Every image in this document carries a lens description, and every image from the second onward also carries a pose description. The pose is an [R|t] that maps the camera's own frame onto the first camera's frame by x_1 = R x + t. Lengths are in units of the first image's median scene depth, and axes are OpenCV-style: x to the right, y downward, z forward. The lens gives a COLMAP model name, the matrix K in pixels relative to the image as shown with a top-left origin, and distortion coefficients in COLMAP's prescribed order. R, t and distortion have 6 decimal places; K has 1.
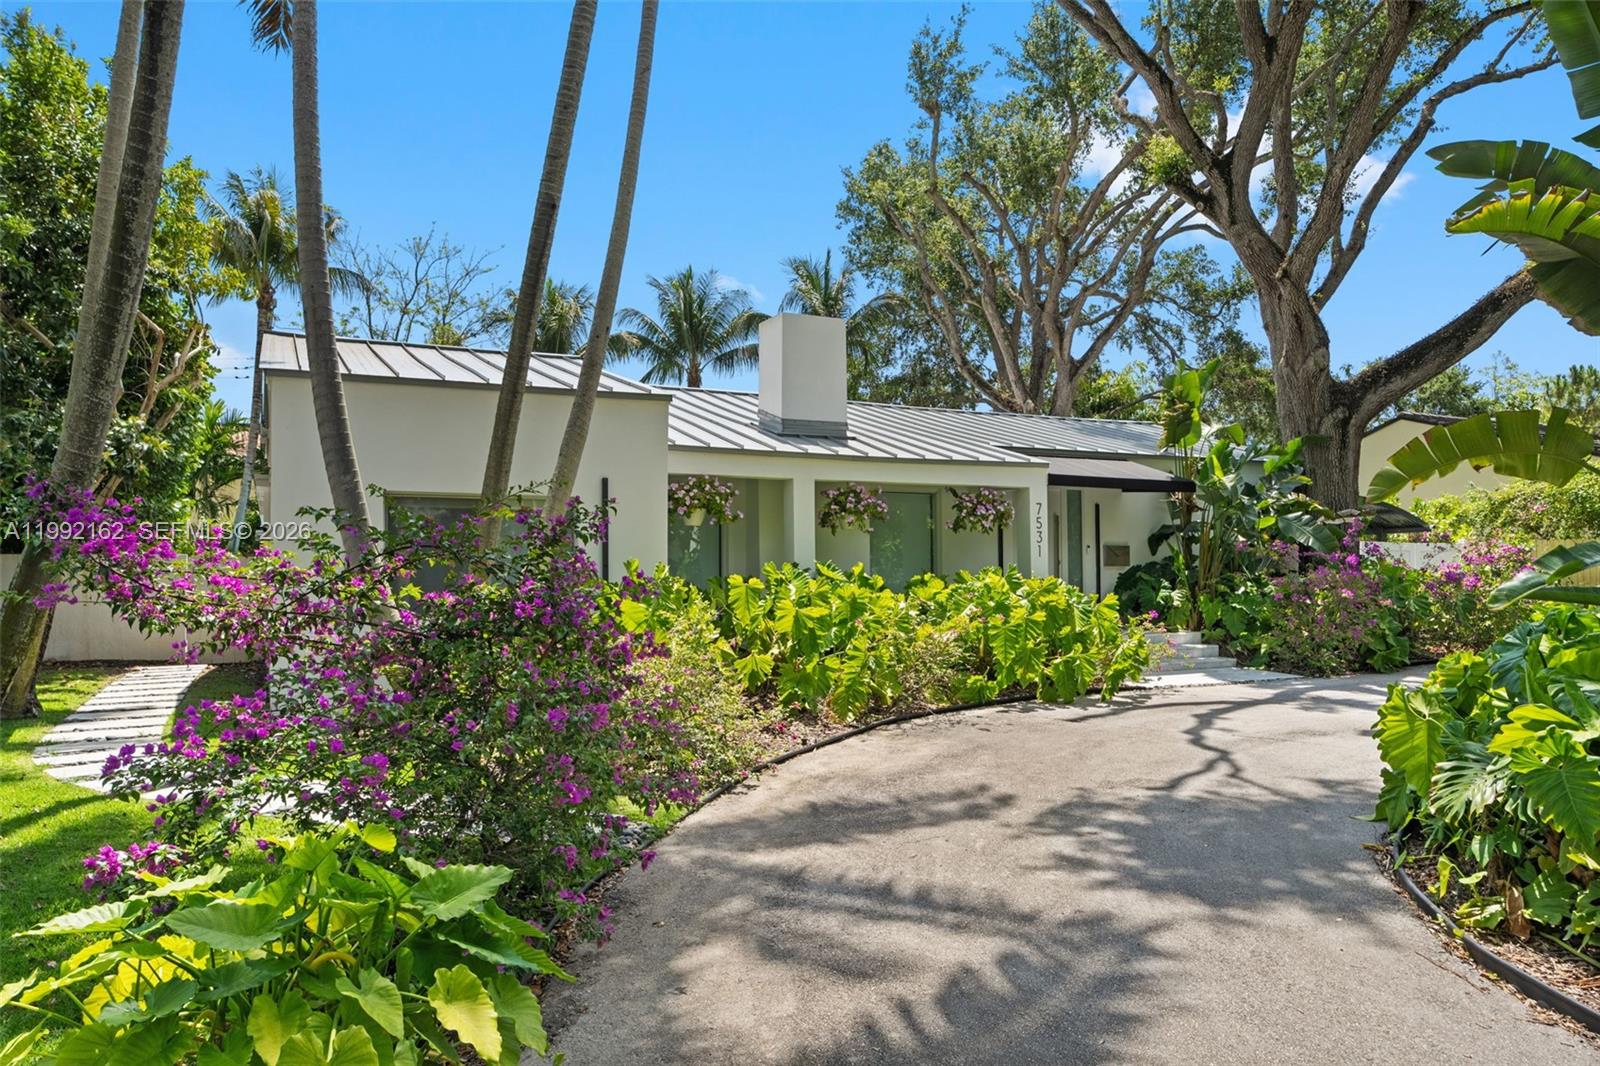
lens RADIAL K [[1053.0, 0, 788.4], [0, 1053.0, 536.7], [0, 0, 1]] dist [0.027388, -0.004772]
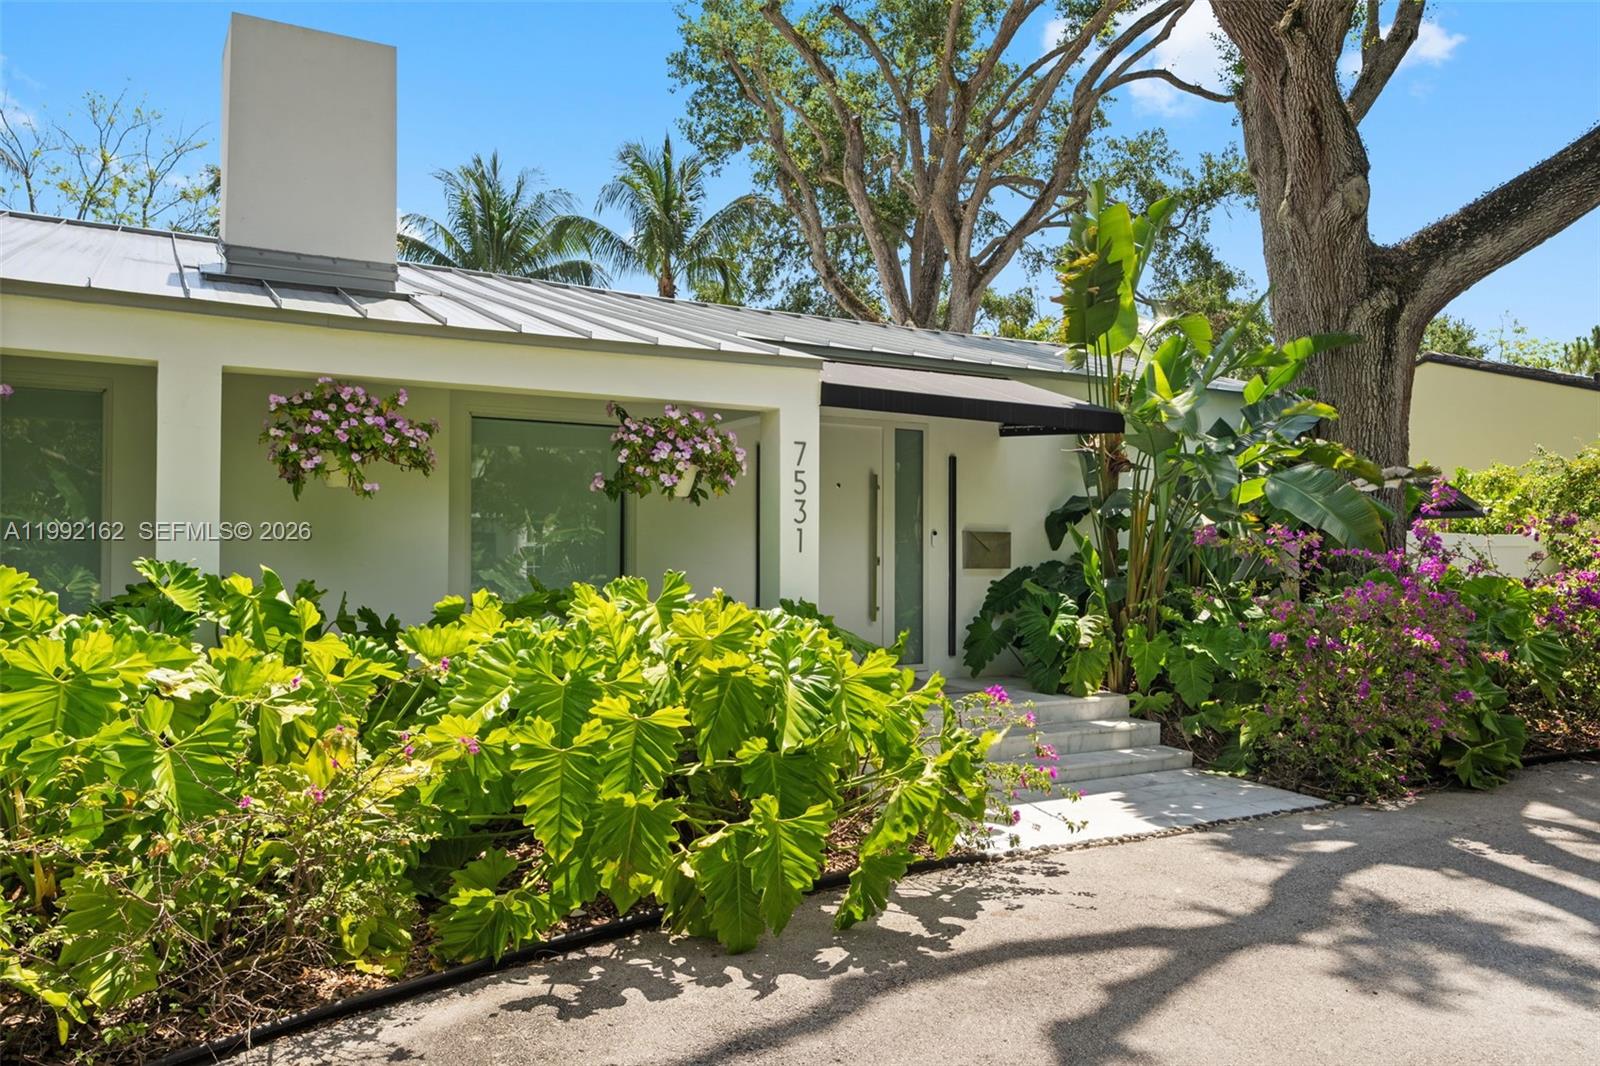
lens RADIAL K [[1053.0, 0, 807.9], [0, 1053.0, 535.8], [0, 0, 1]] dist [0.027388, -0.004772]
pose [[0.998962, 0.011836, 0.043991, 0.197907], [-0.012427, 0.999836, 0.013194, 0.004408], [-0.043827, -0.013727, 0.998945, 0.461535]]
